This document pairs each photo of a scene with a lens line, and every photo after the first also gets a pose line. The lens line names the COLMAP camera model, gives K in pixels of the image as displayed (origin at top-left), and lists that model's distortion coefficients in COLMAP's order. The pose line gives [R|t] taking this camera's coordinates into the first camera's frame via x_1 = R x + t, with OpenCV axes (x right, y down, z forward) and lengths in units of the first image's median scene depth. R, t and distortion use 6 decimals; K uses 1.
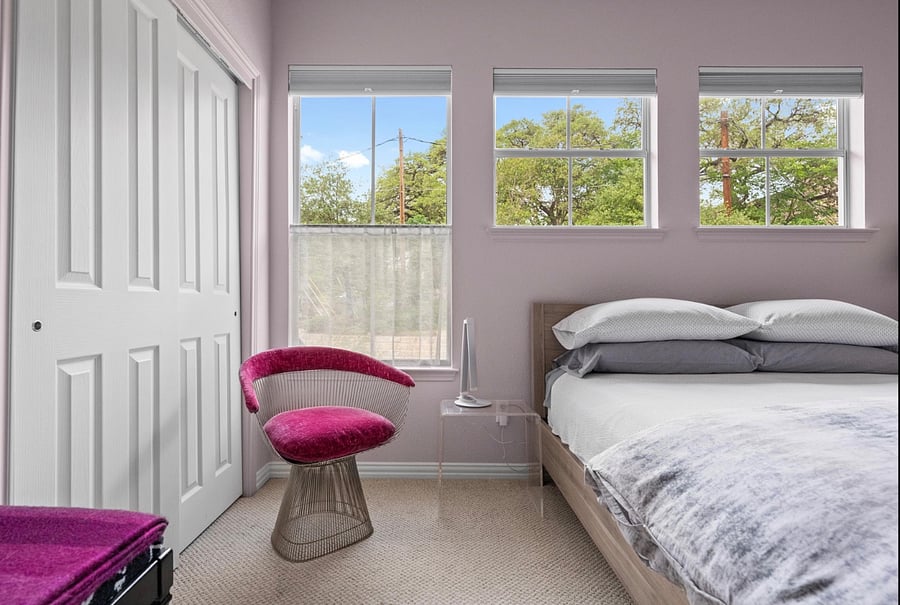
lens RADIAL K [[439.8, 0, 442.0], [0, 439.8, 297.2], [0, 0, 1]] dist [0.000242, -0.000877]
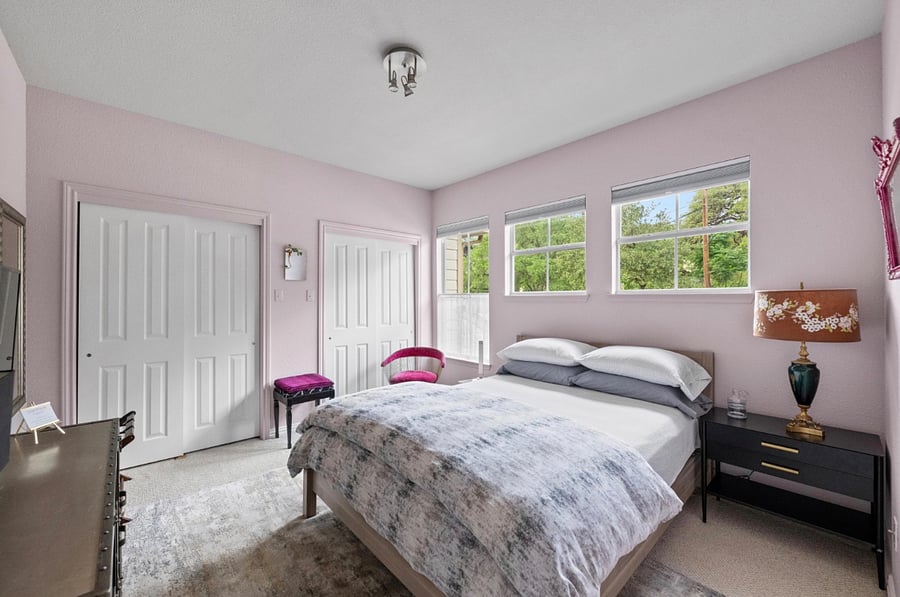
lens RADIAL K [[358.8, 0, 459.1], [0, 358.8, 293.2], [0, 0, 1]] dist [0.015329, -0.000105]
pose [[0.693657, -0.012892, -0.720190, 1.440558], [0.008706, 0.999917, -0.009514, -0.191833], [0.720252, 0.000329, 0.693712, -0.322612]]
